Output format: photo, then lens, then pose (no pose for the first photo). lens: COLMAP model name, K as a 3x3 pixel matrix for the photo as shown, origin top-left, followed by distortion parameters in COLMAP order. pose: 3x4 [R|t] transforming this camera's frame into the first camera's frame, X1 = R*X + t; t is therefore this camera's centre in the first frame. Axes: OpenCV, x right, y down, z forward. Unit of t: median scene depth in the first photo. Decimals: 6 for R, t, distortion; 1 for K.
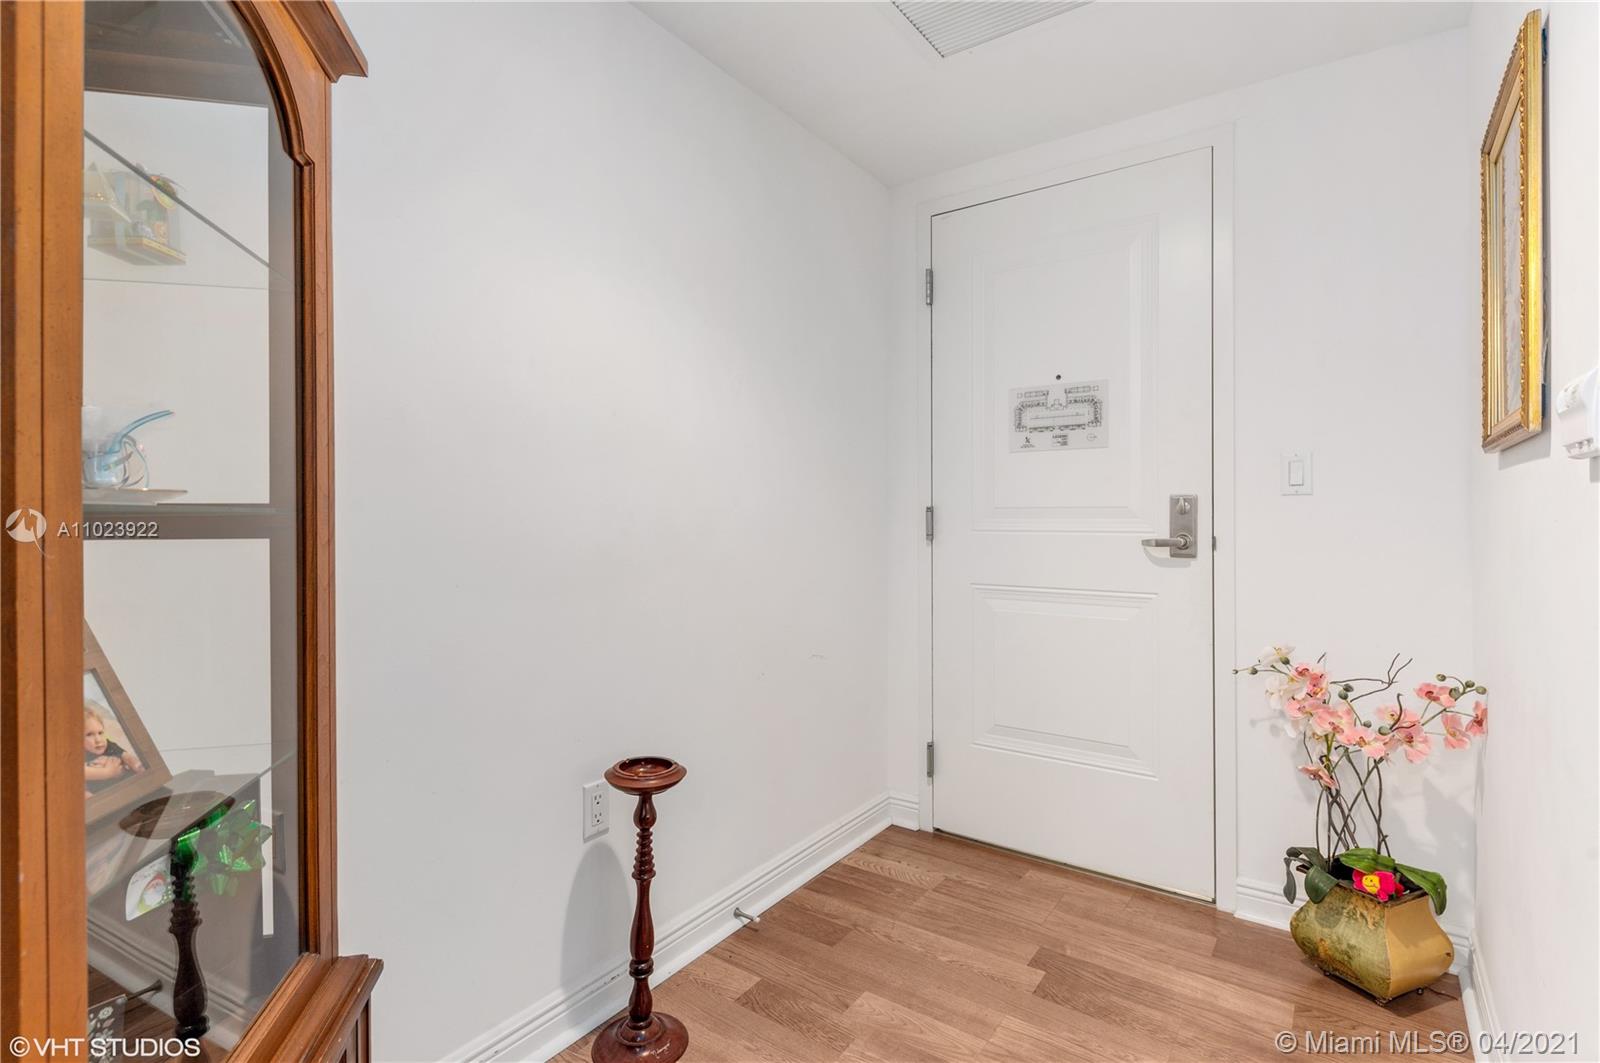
lens RADIAL K [[761.5, 0, 797.1], [0, 761.5, 520.6], [0, 0, 1]] dist [0.003274, -0.004476]
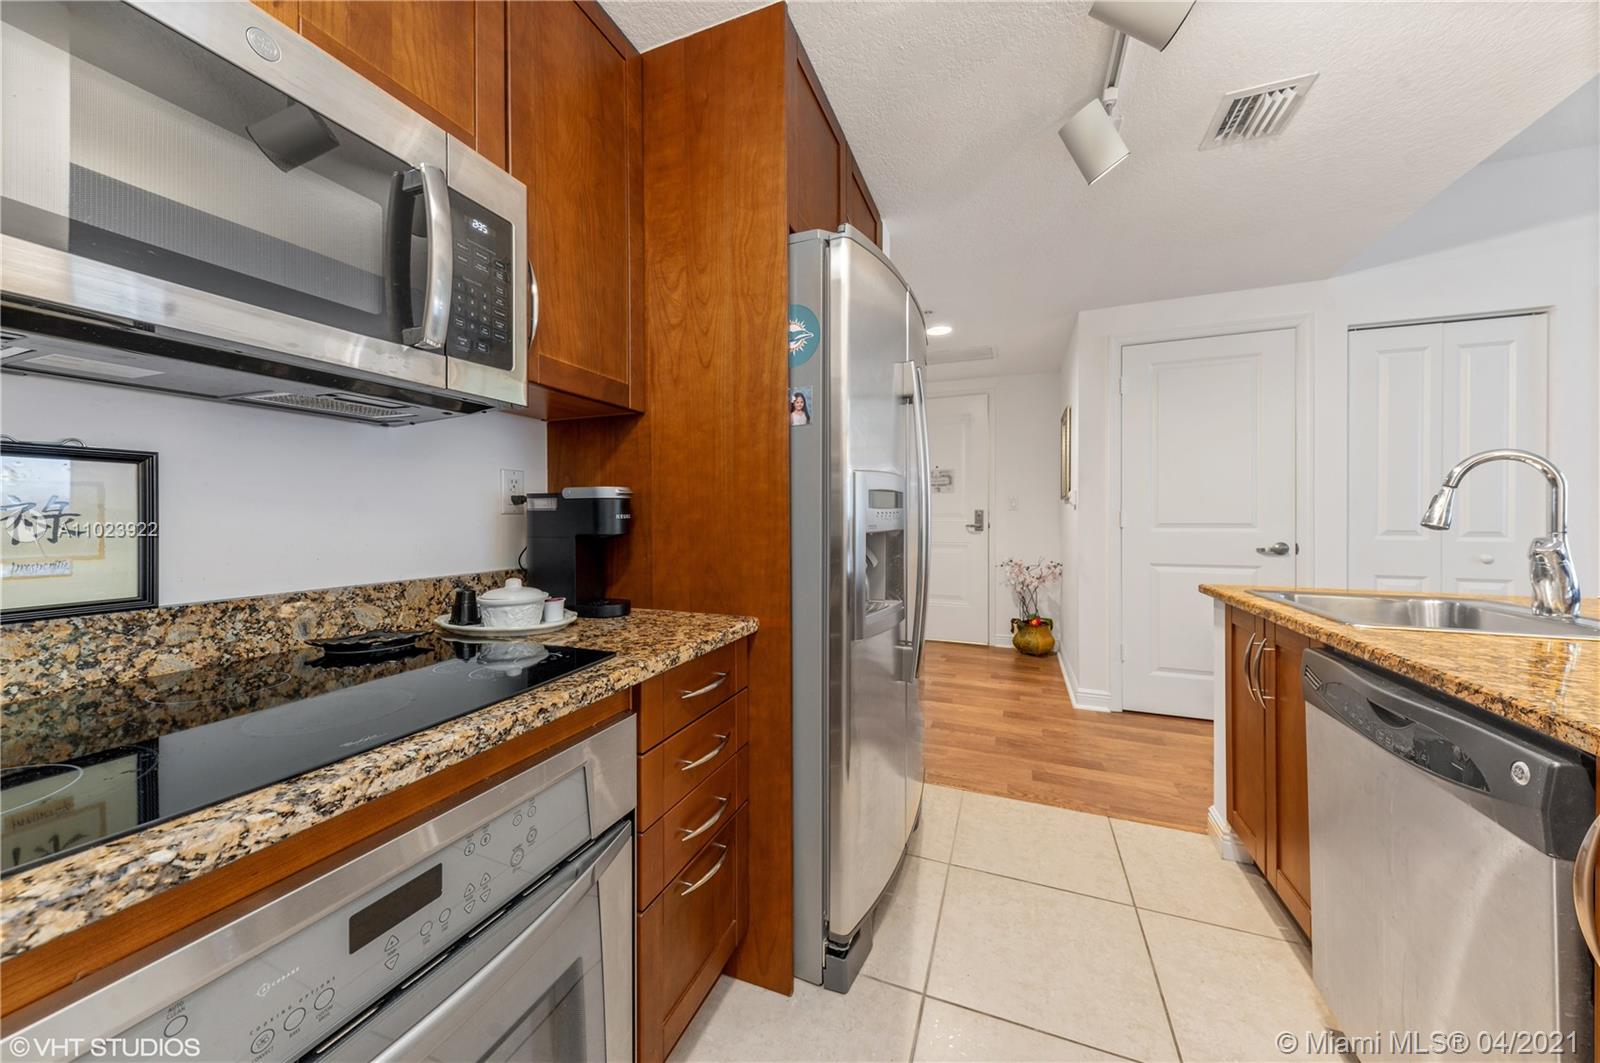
lens RADIAL K [[554.3, 0, 797.7], [0, 554.3, 521.8], [0, 0, 1]] dist [0.007609, -0.004391]
pose [[0.967747, 0.002432, 0.251912, -0.882760], [-0.002618, 0.999996, 0.000402, 0.017409], [-0.251910, -0.001048, 0.967750, -1.118687]]
